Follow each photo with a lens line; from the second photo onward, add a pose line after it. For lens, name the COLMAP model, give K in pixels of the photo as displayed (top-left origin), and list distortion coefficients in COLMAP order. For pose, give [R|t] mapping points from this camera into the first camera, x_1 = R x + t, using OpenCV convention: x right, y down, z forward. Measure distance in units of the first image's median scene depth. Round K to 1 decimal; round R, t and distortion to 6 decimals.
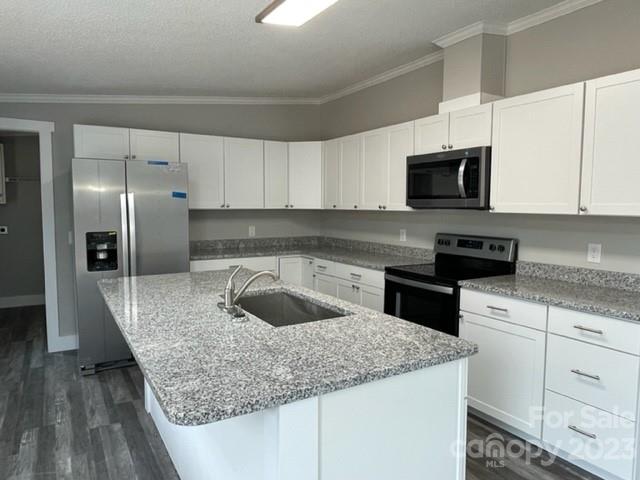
lens RADIAL K [[436.5, 0, 320.0], [0, 436.5, 240.0], [0, 0, 1]] dist [-0.001048, -0.002454]
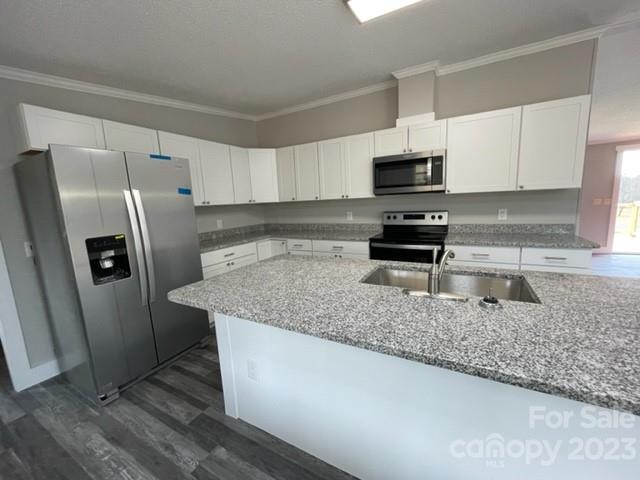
lens RADIAL K [[258.6, 0, 320.0], [0, 258.6, 240.0], [0, 0, 1]] dist [-0.001494, 0.000115]
pose [[0.867875, -0.120889, 0.481850, -0.380332], [0.090809, 0.992202, 0.085370, -0.016946], [-0.488413, -0.030334, 0.872085, 0.358906]]
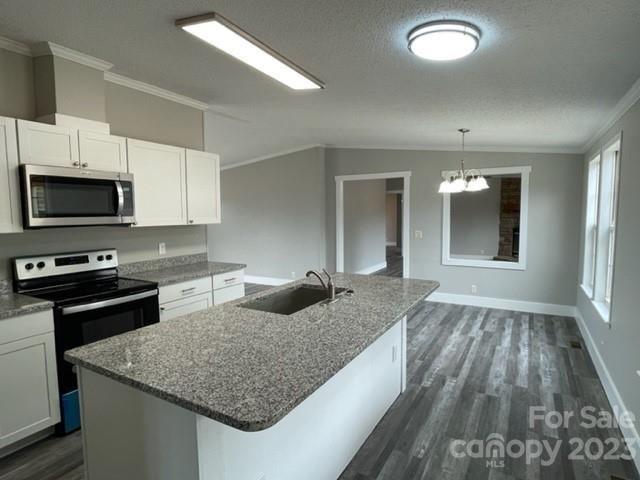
lens RADIAL K [[364.2, 0, 320.0], [0, 364.2, 240.0], [0, 0, 1]] dist [-0.003301, -0.001114]
pose [[-0.476829, -0.071682, 0.876068, -0.656520], [0.076275, 0.989535, 0.122481, -0.095700], [-0.875680, 0.125225, -0.466372, 0.862905]]
